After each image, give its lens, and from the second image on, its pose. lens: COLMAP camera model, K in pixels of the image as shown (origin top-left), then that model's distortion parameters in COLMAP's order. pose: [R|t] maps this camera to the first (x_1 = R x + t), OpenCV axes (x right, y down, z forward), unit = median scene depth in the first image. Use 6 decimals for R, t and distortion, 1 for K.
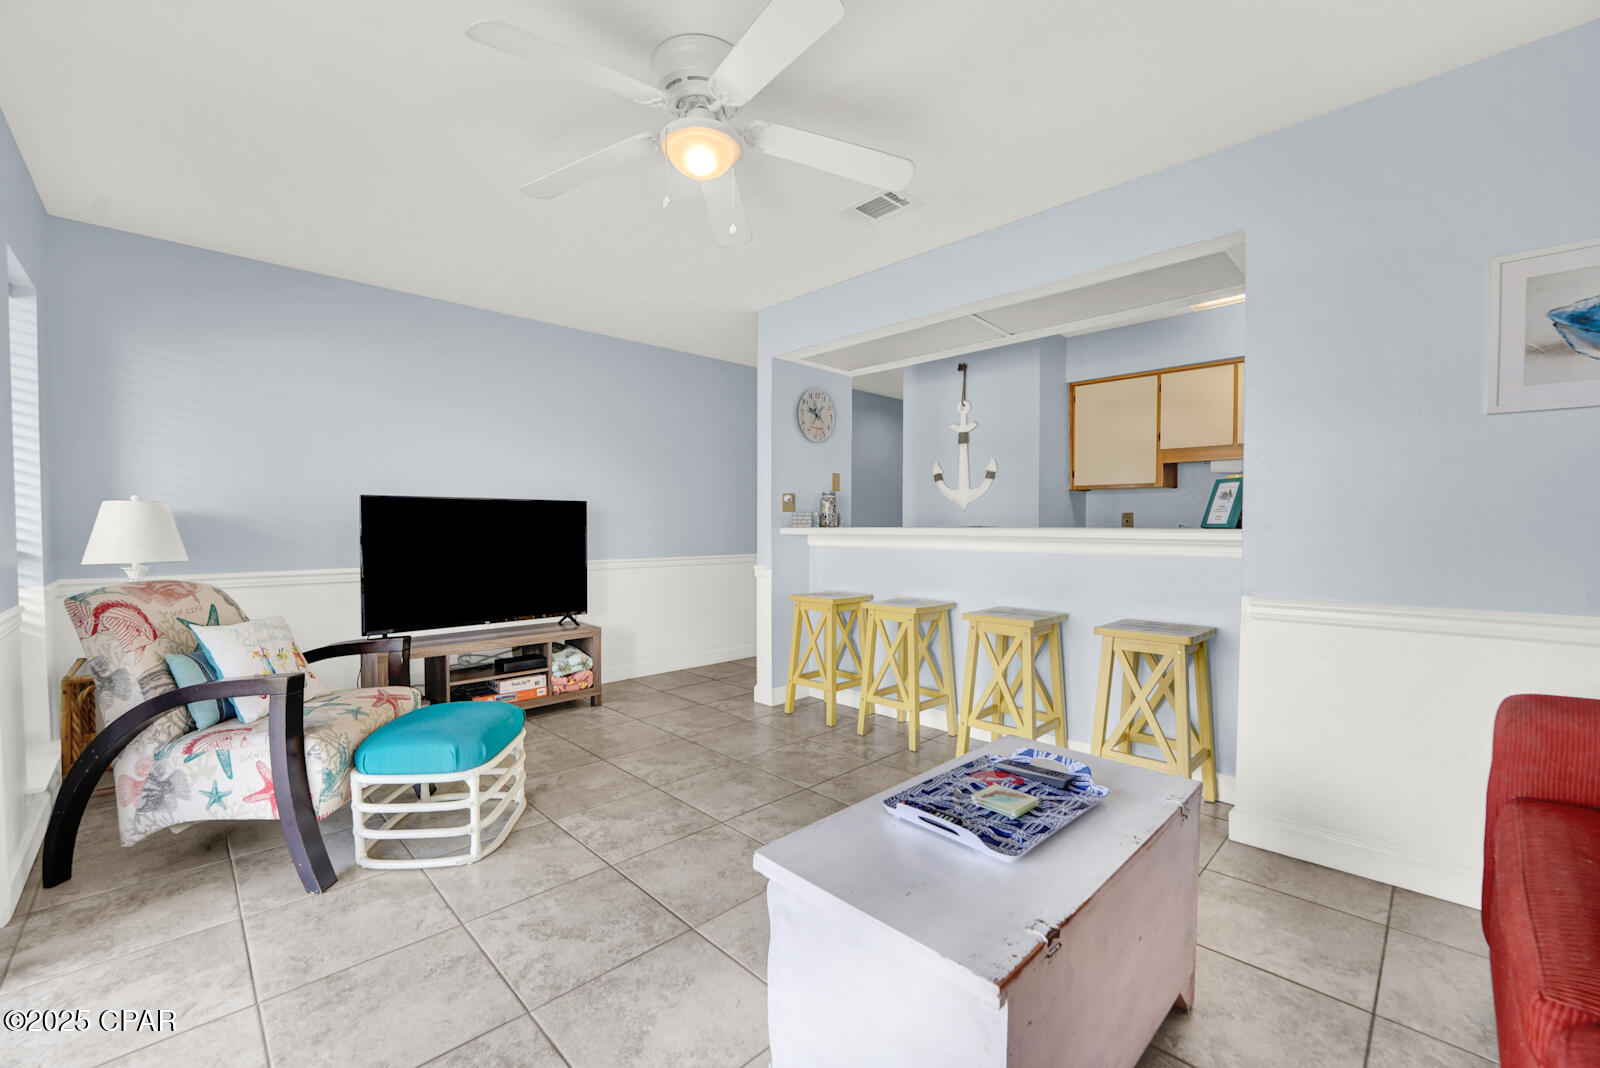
lens RADIAL K [[654.7, 0, 792.0], [0, 654.7, 542.9], [0, 0, 1]] dist [-0.027749, 0.002962]
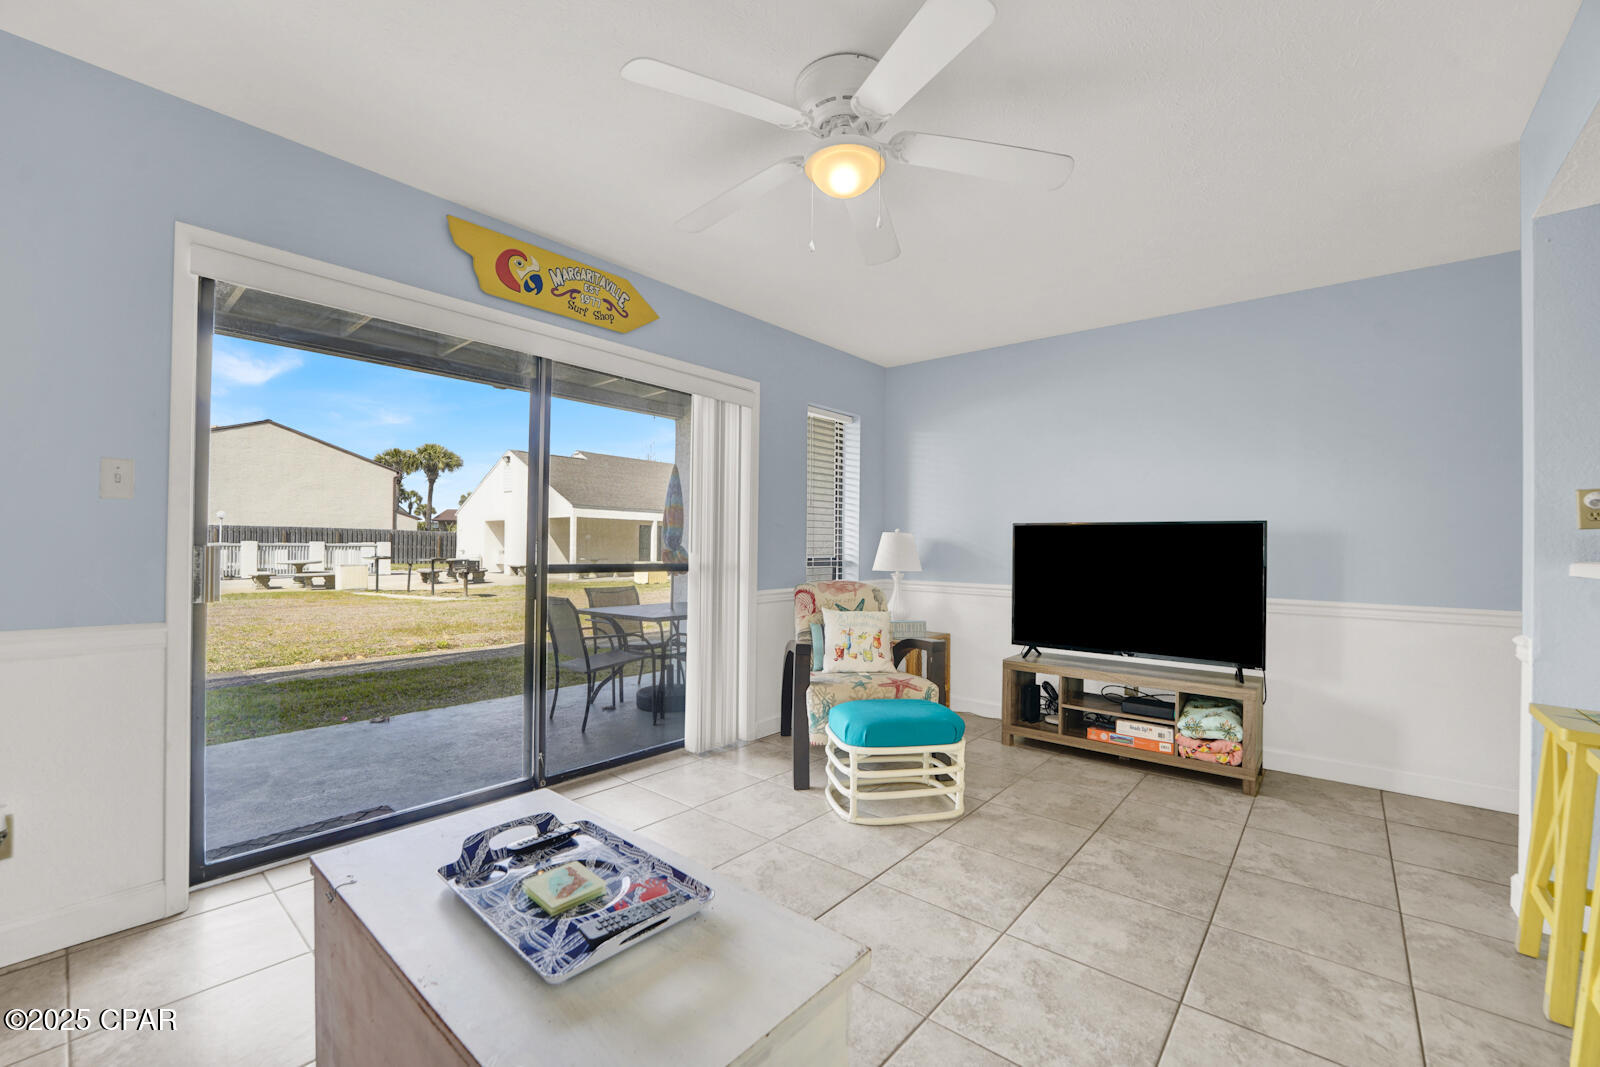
lens RADIAL K [[654.7, 0, 790.6], [0, 654.7, 536.9], [0, 0, 1]] dist [-0.027749, 0.002962]
pose [[0.089129, -0.012593, -0.995941, 0.433371], [-0.038658, 0.999123, -0.016093, -0.014075], [0.995270, 0.039935, 0.088564, 0.444357]]
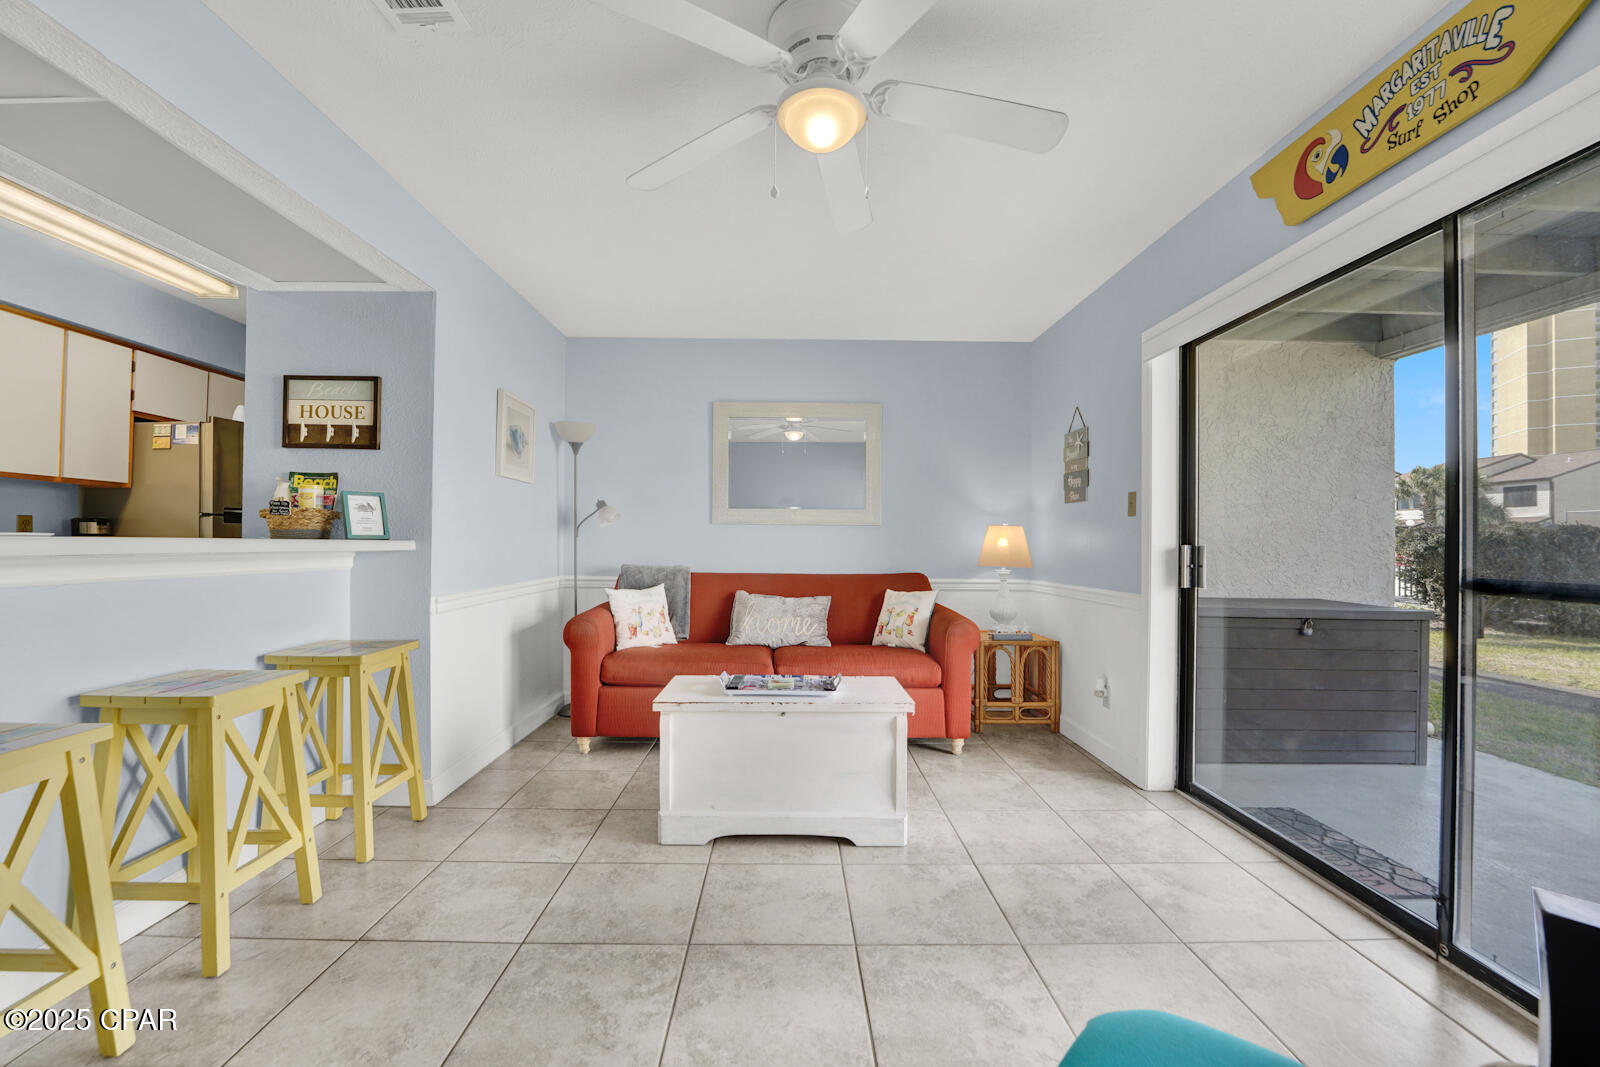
lens RADIAL K [[654.7, 0, 797.7], [0, 654.7, 537.1], [0, 0, 1]] dist [-0.027749, 0.002962]
pose [[-0.730749, 0.000322, 0.682647, -0.379403], [0.011142, 0.999872, 0.011456, -0.019795], [-0.682556, 0.015978, -0.730659, 0.879914]]
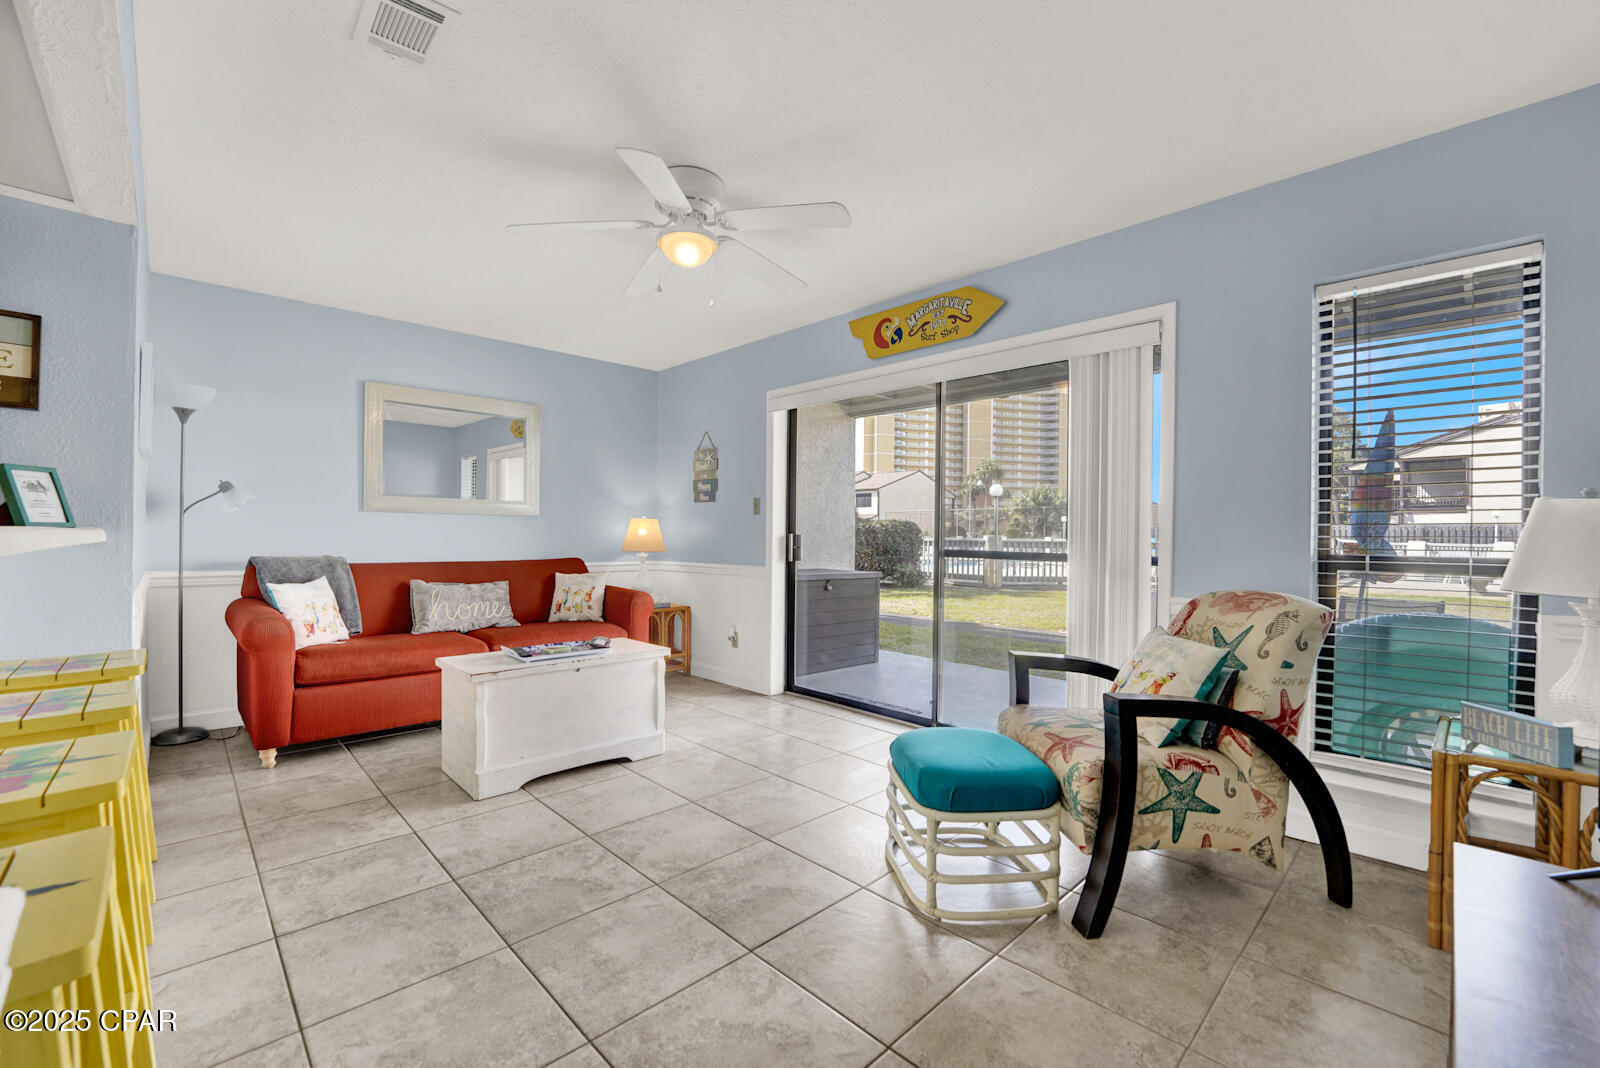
lens RADIAL K [[654.7, 0, 794.2], [0, 654.7, 537.4], [0, 0, 1]] dist [-0.027749, 0.002962]
pose [[-0.999963, -0.008504, -0.001212, -0.188329], [-0.008539, 0.999454, 0.031914, -0.029100], [0.000940, 0.031923, -0.999490, 1.223725]]
